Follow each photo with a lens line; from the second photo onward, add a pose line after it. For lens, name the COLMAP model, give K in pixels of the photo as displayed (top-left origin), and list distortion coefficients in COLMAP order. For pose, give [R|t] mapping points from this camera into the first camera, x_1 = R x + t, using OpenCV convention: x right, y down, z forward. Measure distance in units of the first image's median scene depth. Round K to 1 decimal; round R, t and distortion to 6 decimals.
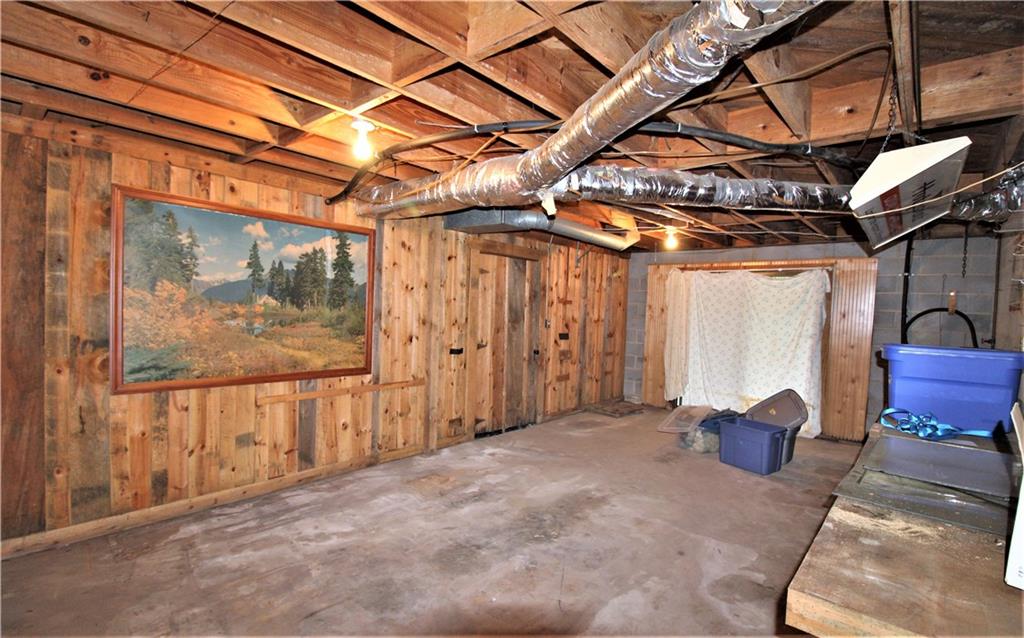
lens RADIAL K [[492.8, 0, 512.0], [0, 492.8, 319.0], [0, 0, 1]] dist [-0.016927, -0.000139]
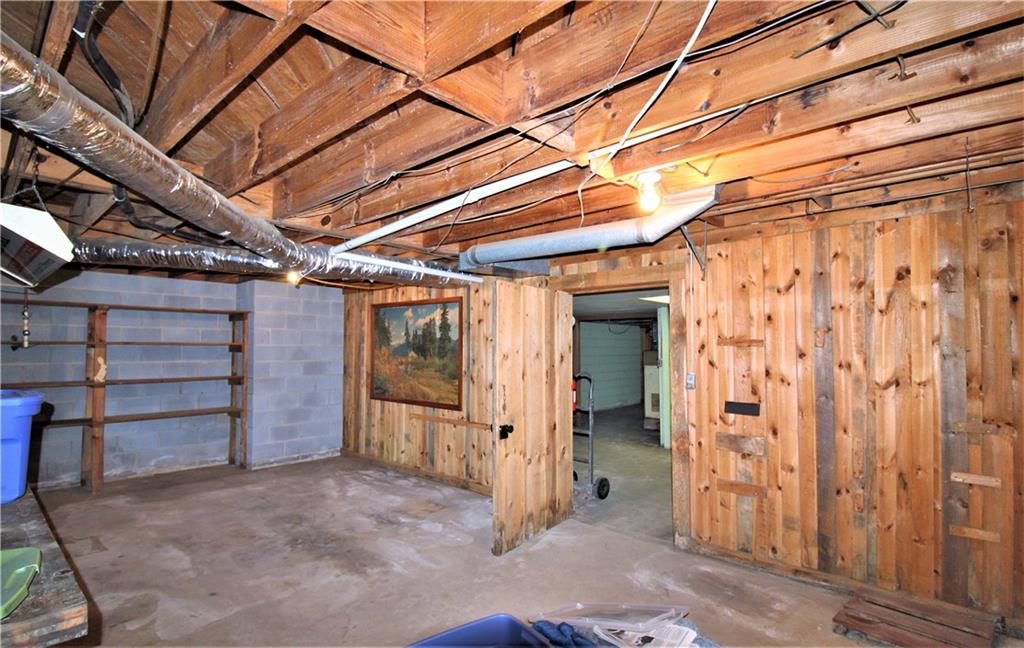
lens RADIAL K [[505.7, 0, 516.2], [0, 505.7, 318.2], [0, 0, 1]] dist [-0.022169, -0.001563]
pose [[-0.026027, -0.092160, -0.995404, 1.150376], [-0.023398, 0.995525, -0.091559, -0.010663], [0.999387, 0.020907, -0.028067, 1.341448]]
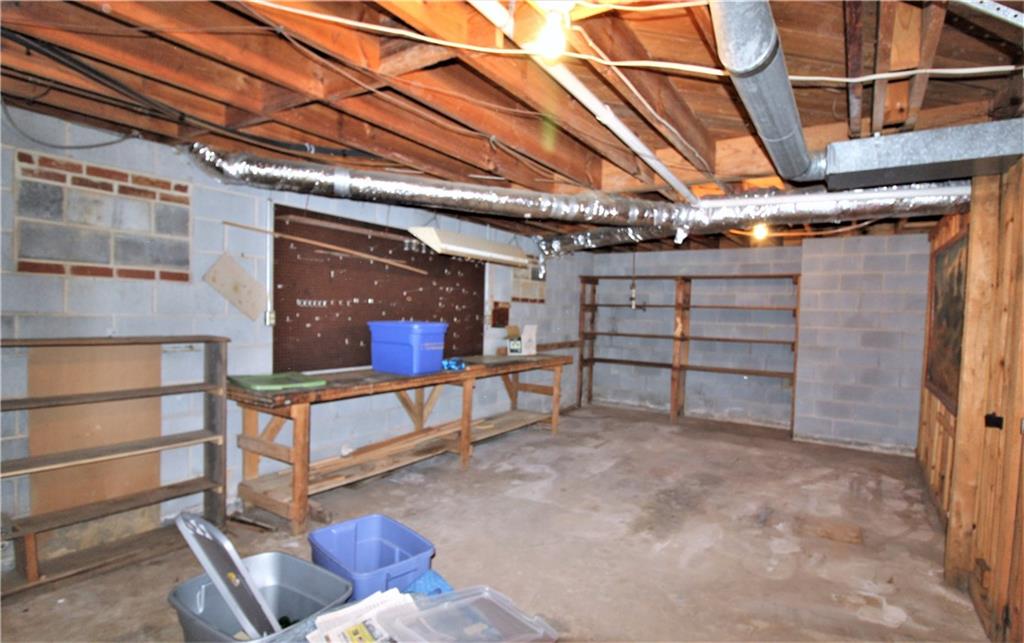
lens RADIAL K [[511.5, 0, 512.0], [0, 511.5, 321.5], [0, 0, 1]] dist [-0.026680, 0.000045]
pose [[-0.992000, -0.057468, -0.112398, 0.546314], [-0.062704, 0.997079, 0.043615, -0.029960], [0.109563, 0.050314, -0.992706, 1.920278]]
